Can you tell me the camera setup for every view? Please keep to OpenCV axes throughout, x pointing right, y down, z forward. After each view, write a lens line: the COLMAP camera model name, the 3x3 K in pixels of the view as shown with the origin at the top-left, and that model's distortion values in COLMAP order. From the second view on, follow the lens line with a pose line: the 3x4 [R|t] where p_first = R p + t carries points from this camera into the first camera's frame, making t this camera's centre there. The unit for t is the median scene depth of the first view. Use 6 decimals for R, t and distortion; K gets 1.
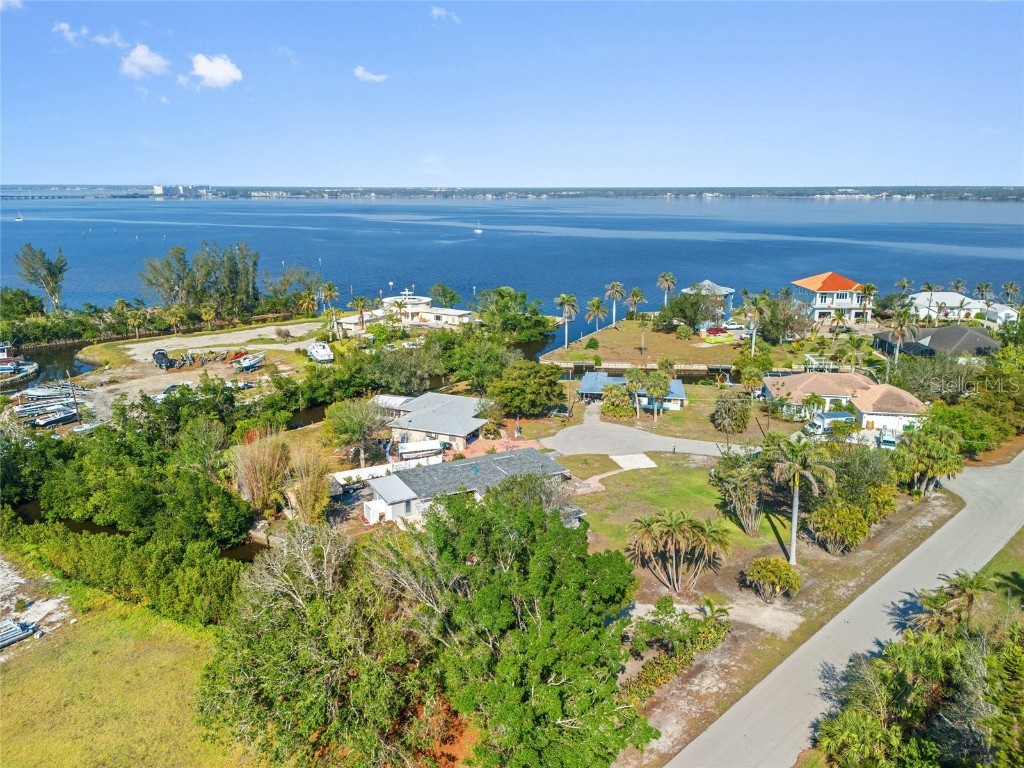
lens RADIAL K [[749.9, 0, 512.0], [0, 749.9, 384.0], [0, 0, 1]] dist [0.076571, -0.071124]
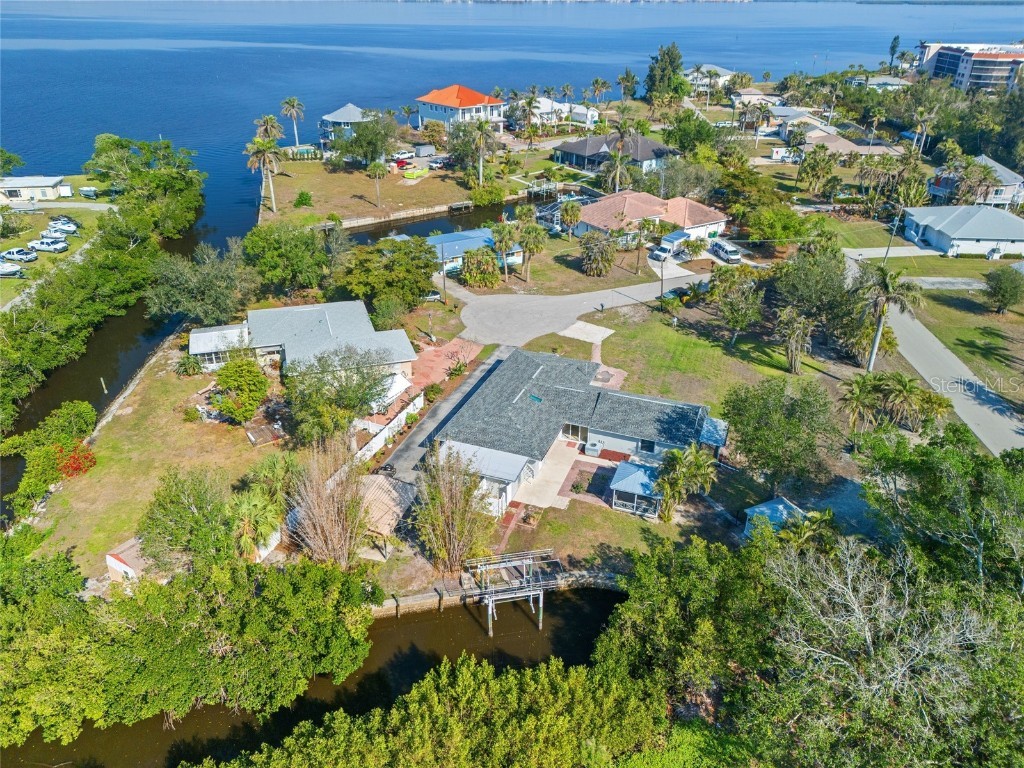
lens RADIAL K [[749.9, 0, 512.0], [0, 749.9, 384.0], [0, 0, 1]] dist [0.076571, -0.071124]
pose [[0.747548, -0.301809, 0.591679, -0.262344], [0.158395, 0.946107, 0.282477, -0.060269], [-0.645045, -0.117446, 0.755065, 0.227122]]
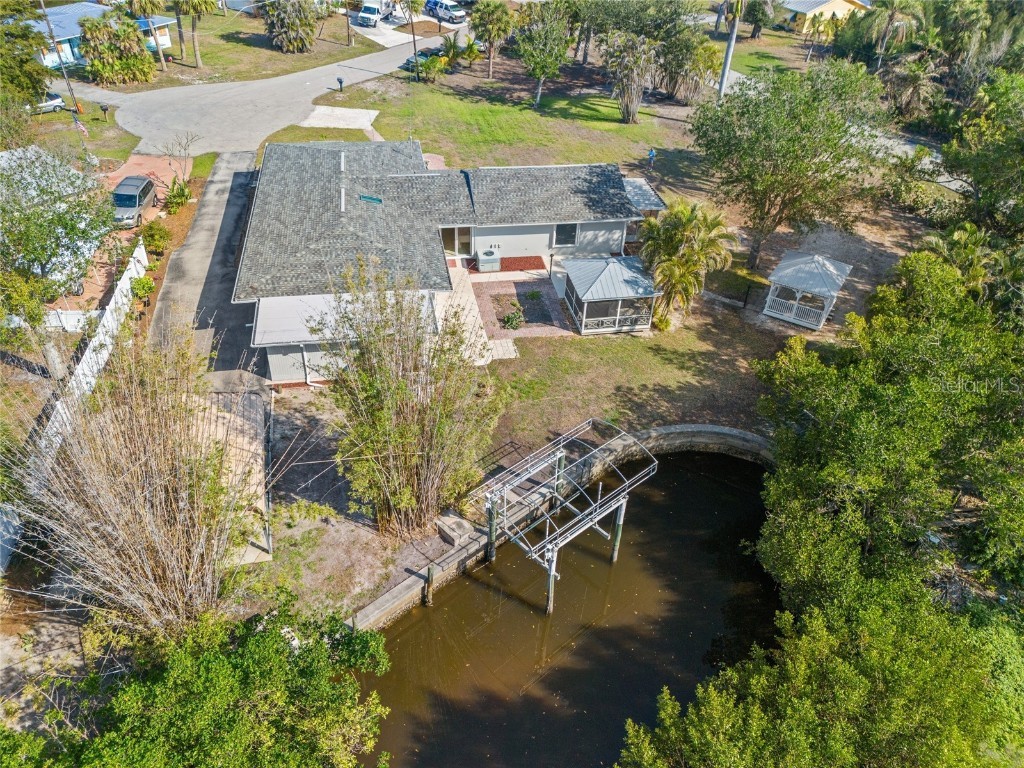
lens RADIAL K [[779.5, 0, 512.7], [0, 779.5, 351.8], [0, 0, 1]] dist [0.063781, -0.003385]
pose [[0.302178, -0.535412, 0.788684, -0.224789], [0.202916, 0.844528, 0.495578, -0.011822], [-0.931404, 0.010283, 0.363841, 0.386414]]
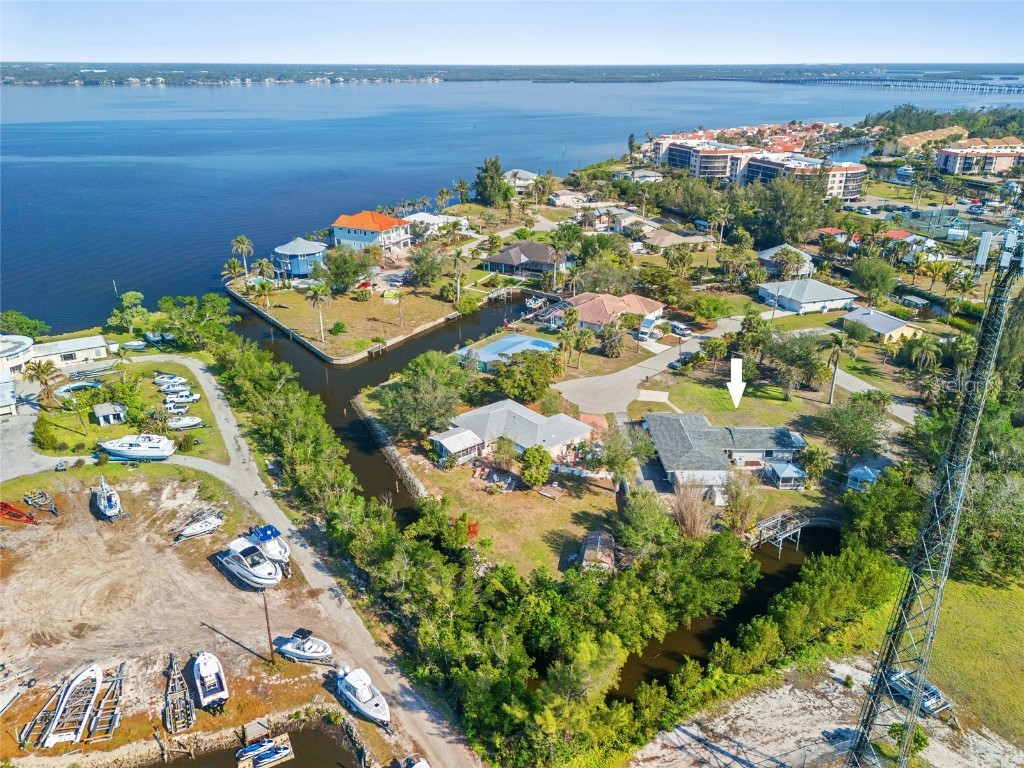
lens RADIAL K [[749.9, 0, 512.0], [0, 749.9, 384.0], [0, 0, 1]] dist [0.076571, -0.071124]
pose [[0.459624, -0.345480, 0.818162, -0.613581], [0.227890, 0.936270, 0.267330, -0.195716], [-0.858378, 0.063580, 0.509063, 0.316020]]
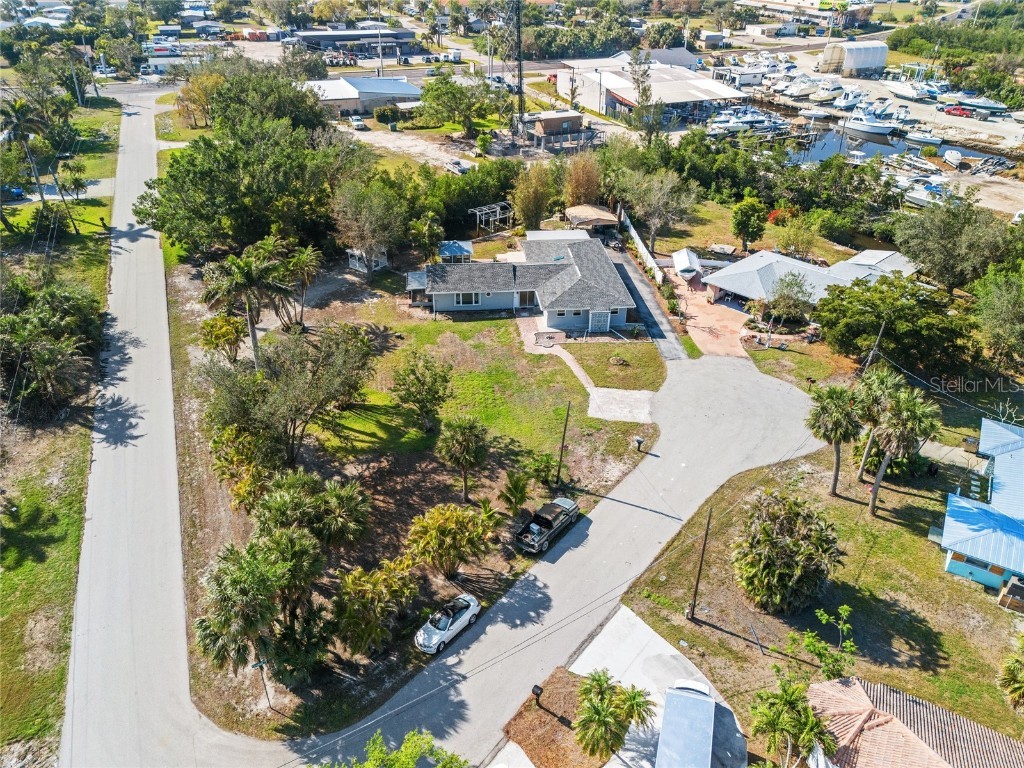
lens RADIAL K [[749.9, 0, 512.0], [0, 749.9, 384.0], [0, 0, 1]] dist [0.076571, -0.071124]
pose [[-0.363932, 0.481017, -0.797606, 0.411281], [-0.247796, 0.775467, 0.580730, -0.152413], [0.897859, 0.408990, -0.163023, 0.601625]]
